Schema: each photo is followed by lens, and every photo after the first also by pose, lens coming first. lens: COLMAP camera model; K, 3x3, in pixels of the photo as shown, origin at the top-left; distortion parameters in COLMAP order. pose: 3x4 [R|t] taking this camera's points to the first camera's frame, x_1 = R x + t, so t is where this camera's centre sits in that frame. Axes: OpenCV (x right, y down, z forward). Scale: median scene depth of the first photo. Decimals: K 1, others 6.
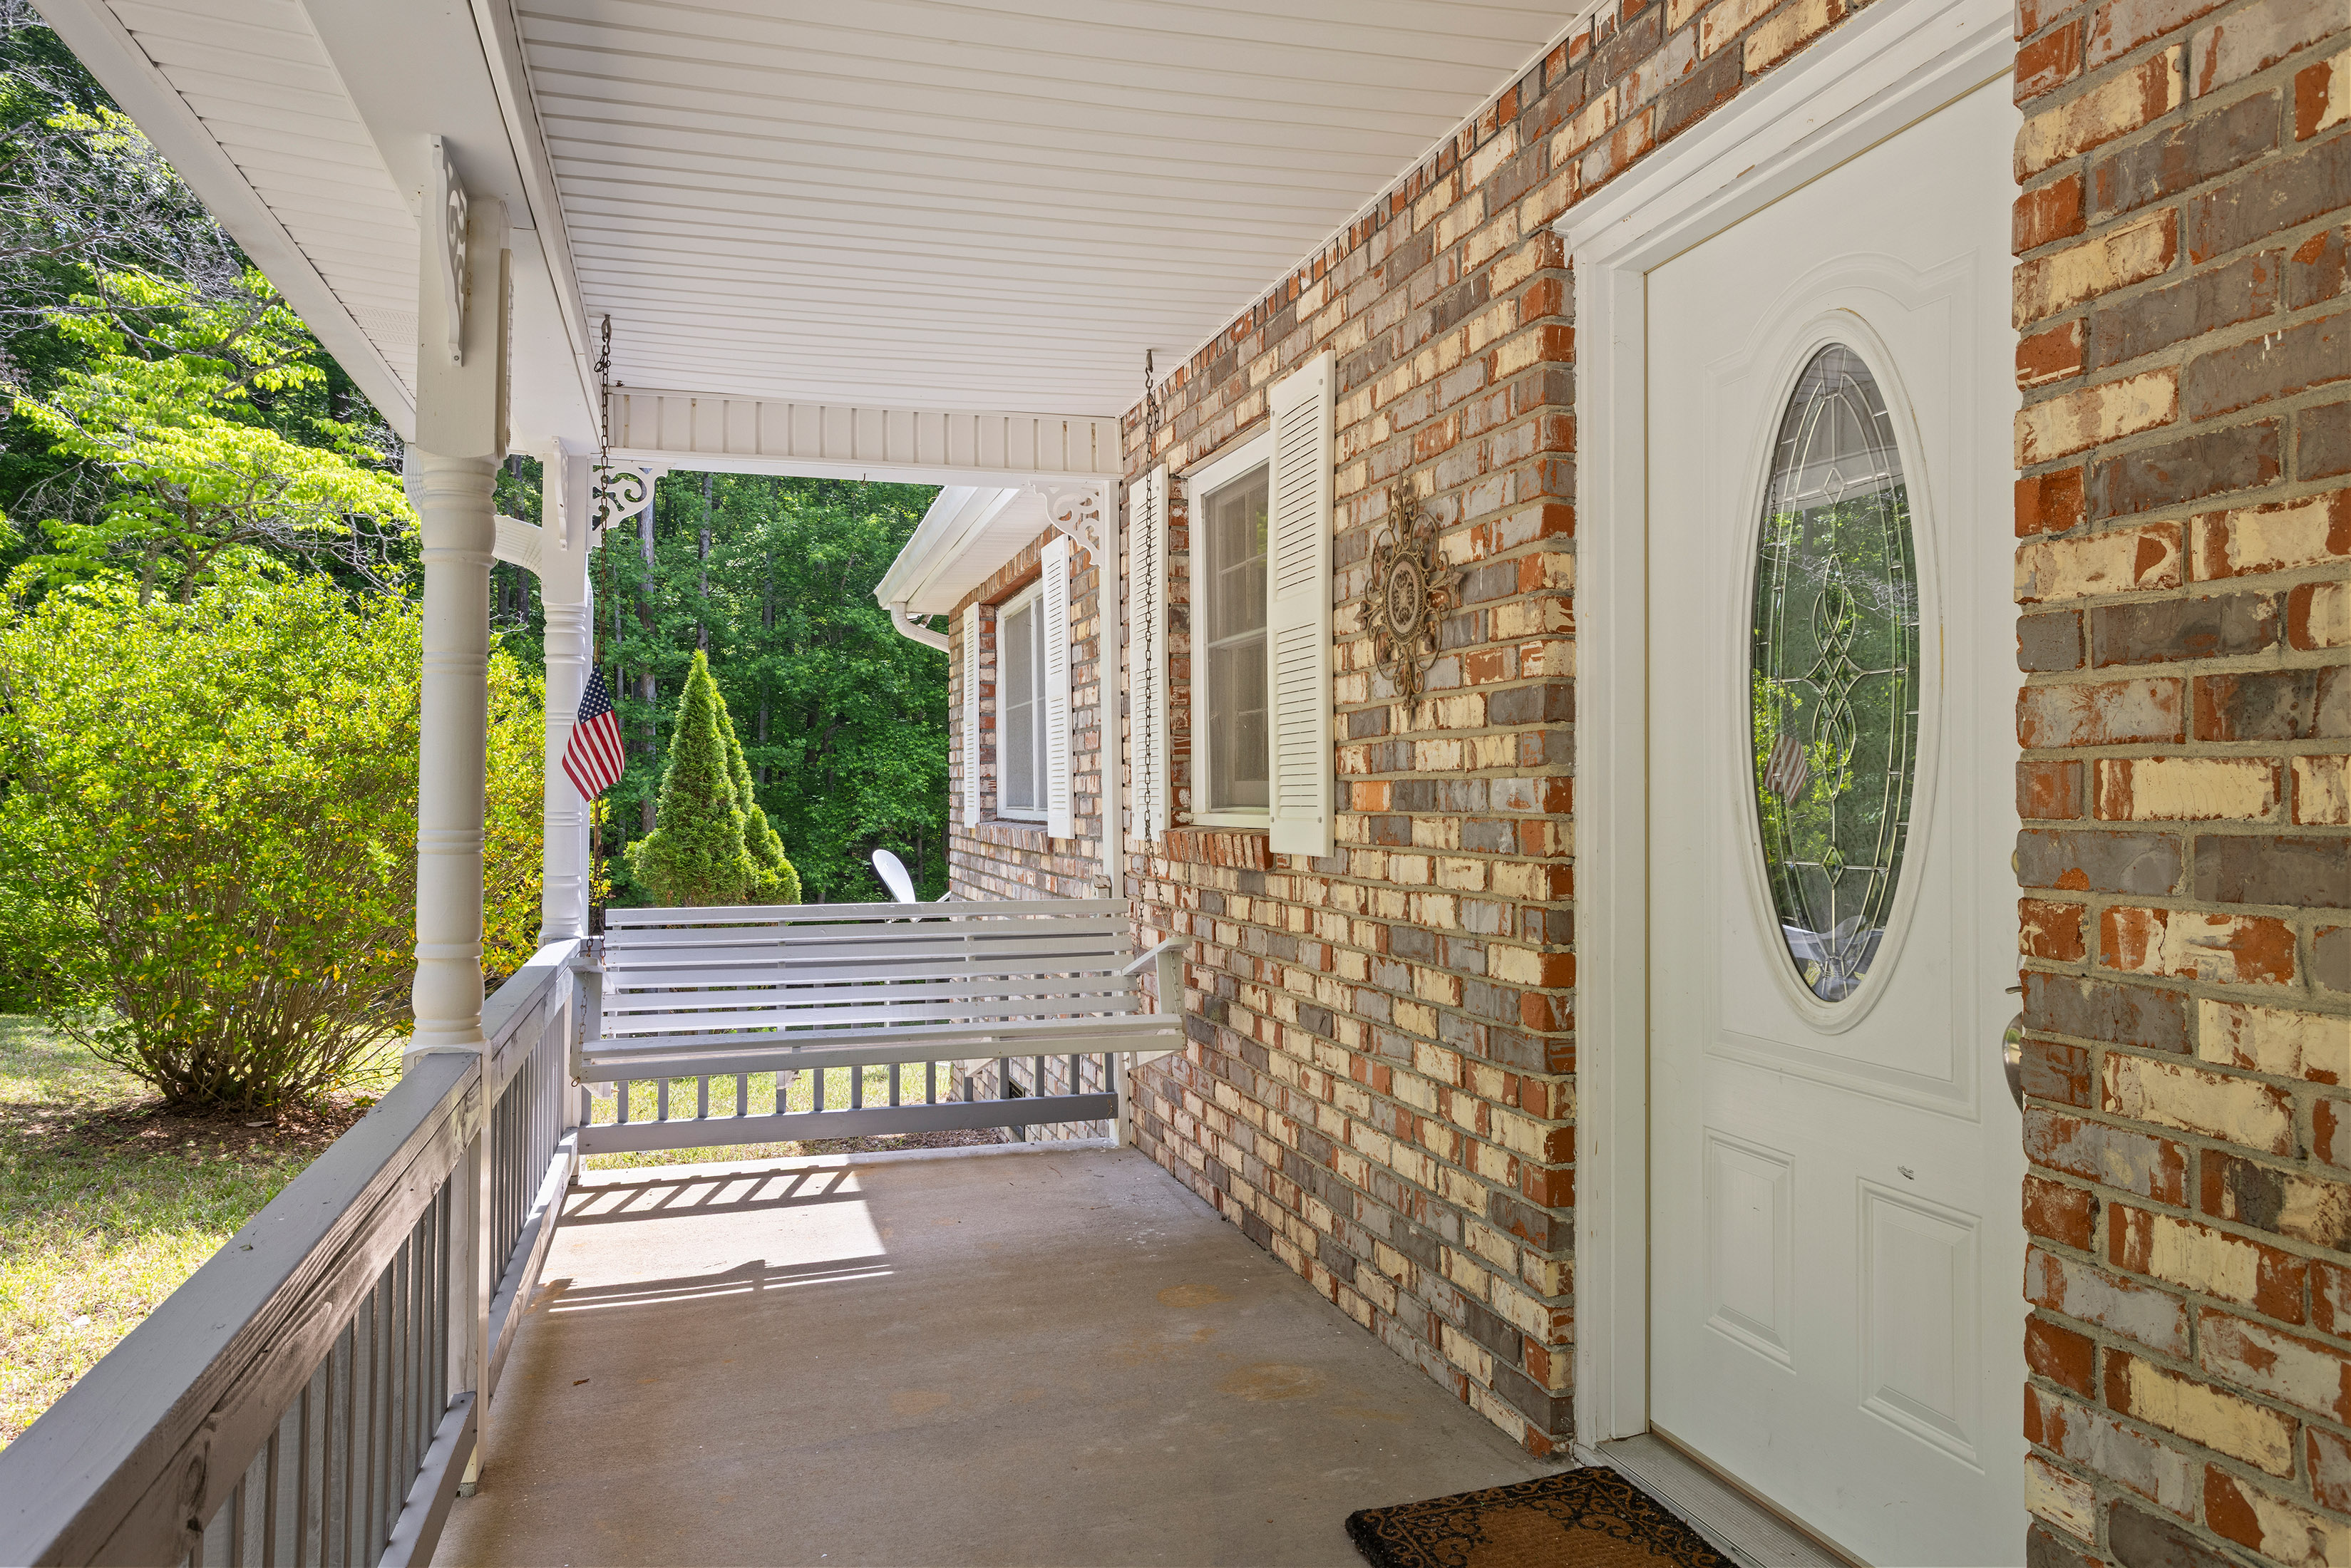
lens RADIAL K [[1572.4, 0, 1174.0], [0, 1572.4, 779.7], [0, 0, 1]] dist [0.000658, 0.008808]
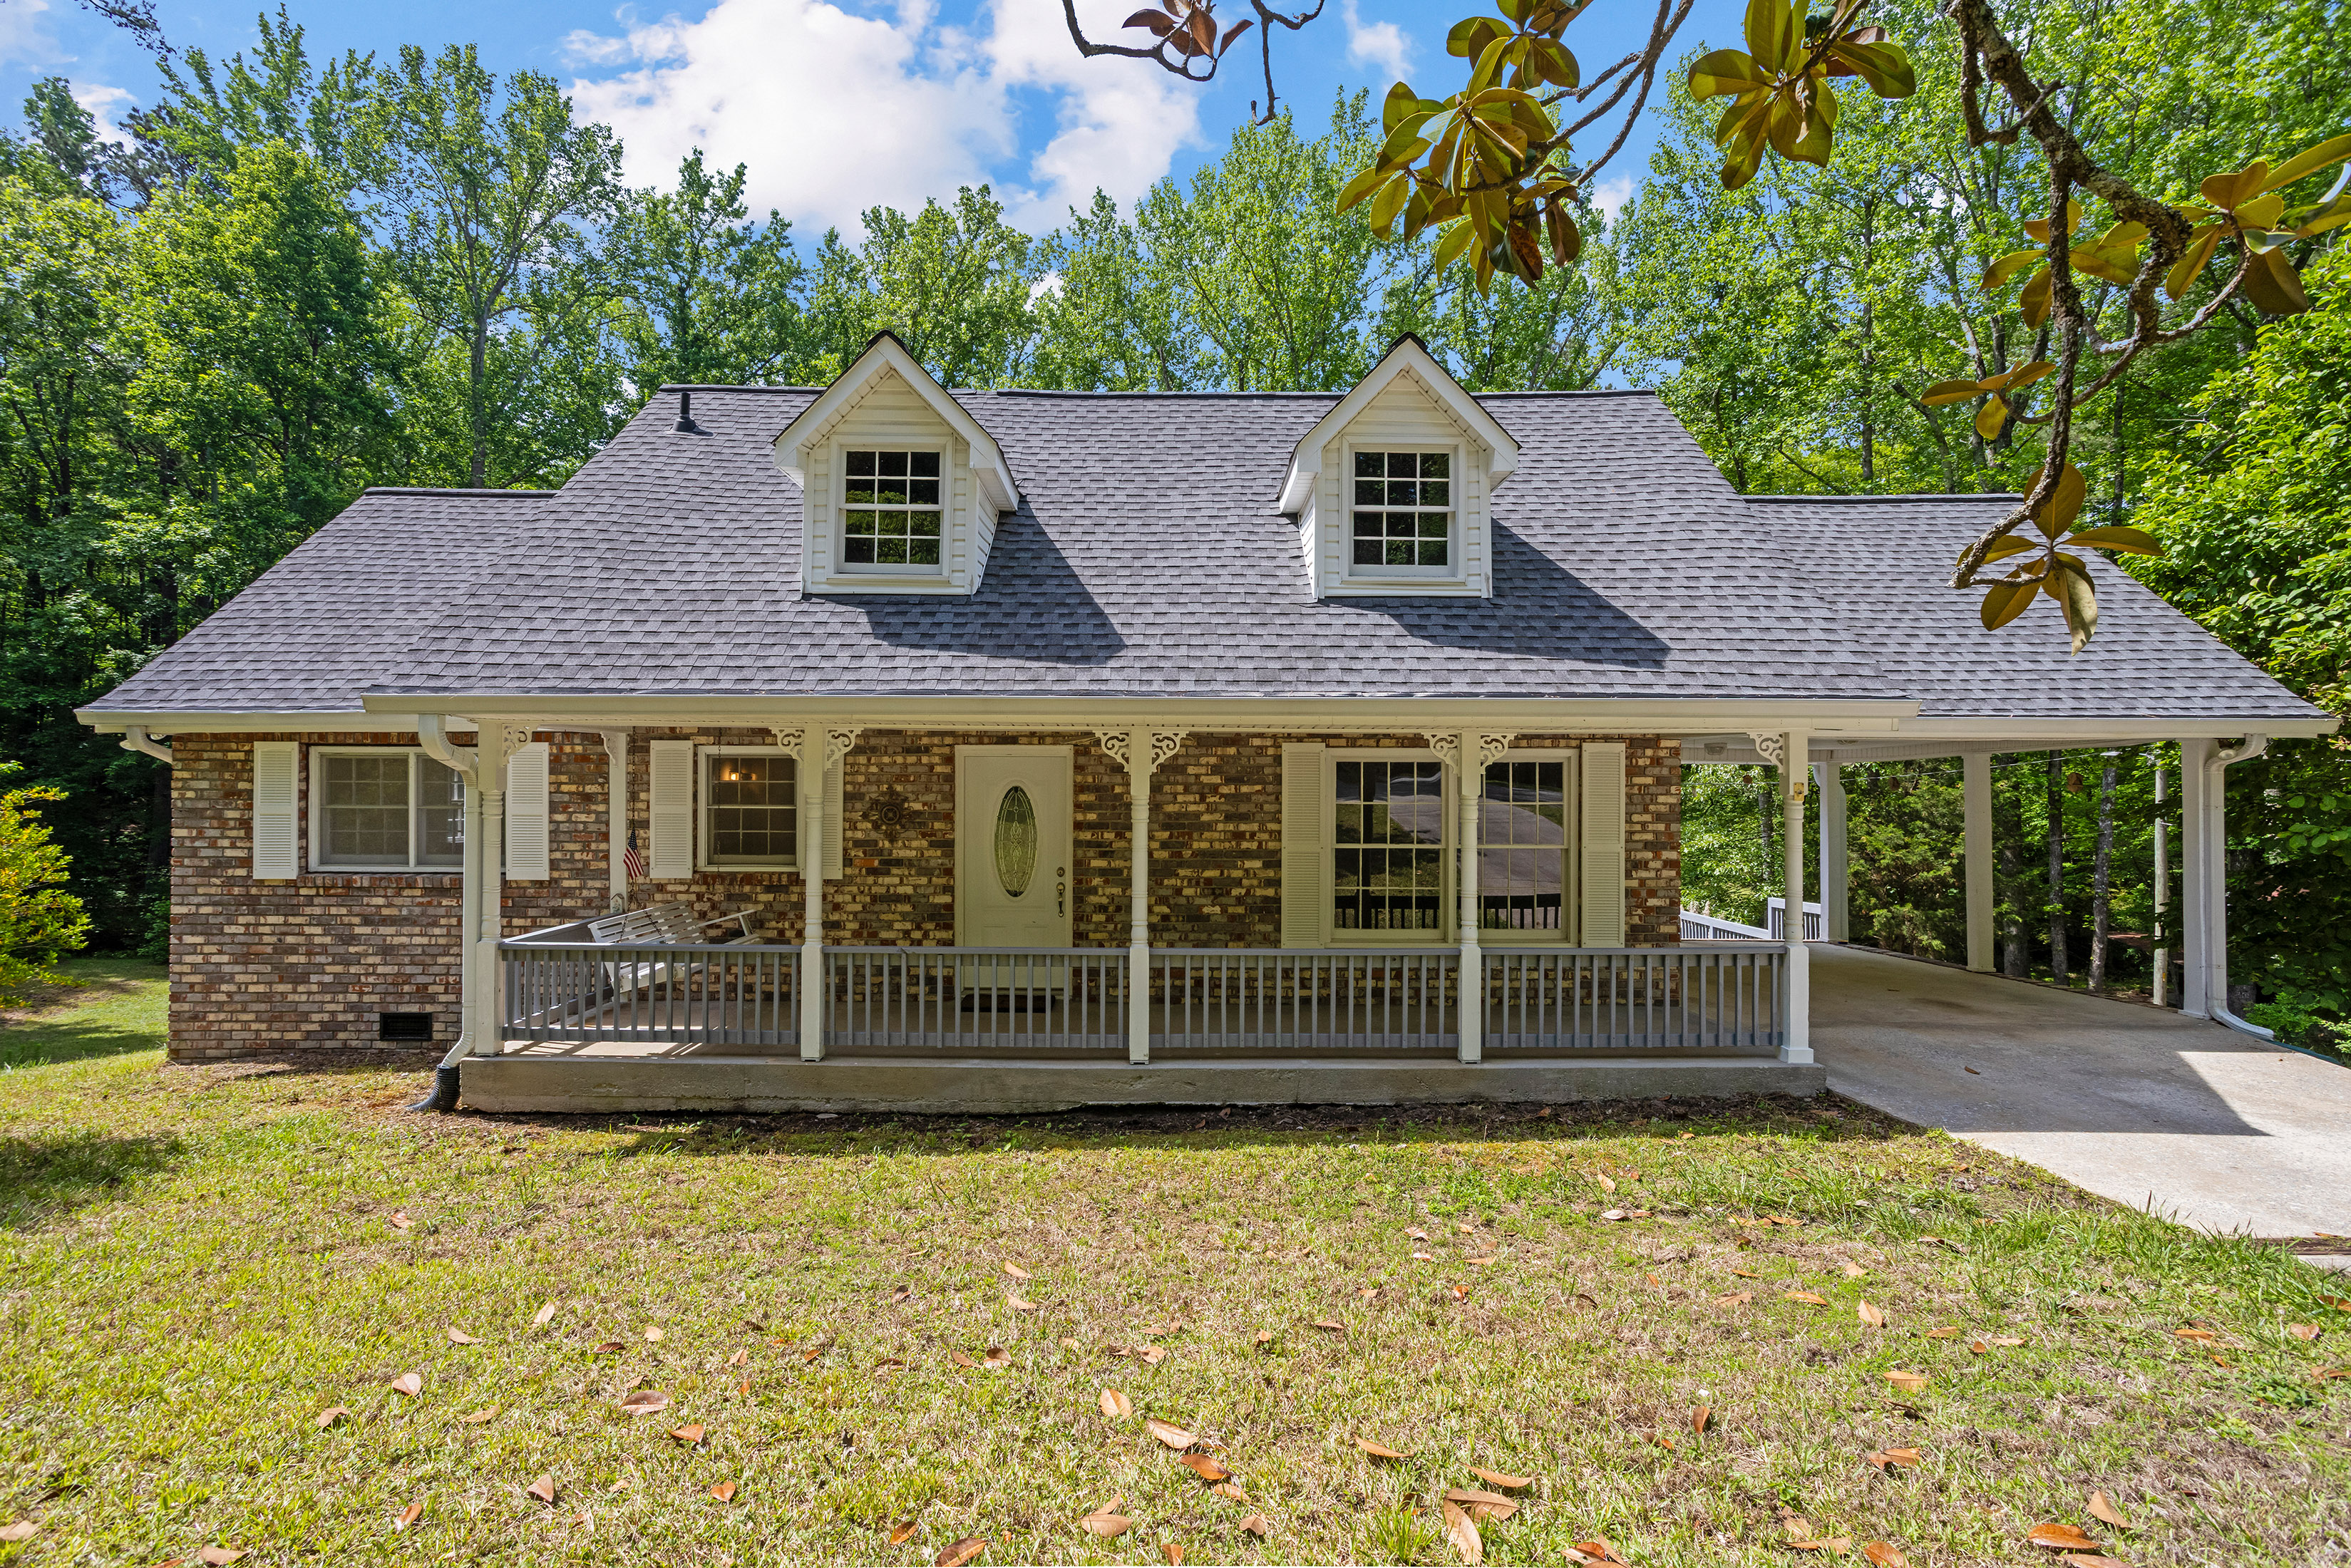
lens RADIAL K [[1105.7, 0, 1156.0], [0, 1105.7, 785.1], [0, 0, 1]] dist [0.014945, 0.005465]
pose [[0.295511, 0.004837, 0.955327, -2.124060], [-0.016613, 0.999862, 0.000076, -0.180362], [-0.955195, -0.015894, 0.295551, -0.454447]]
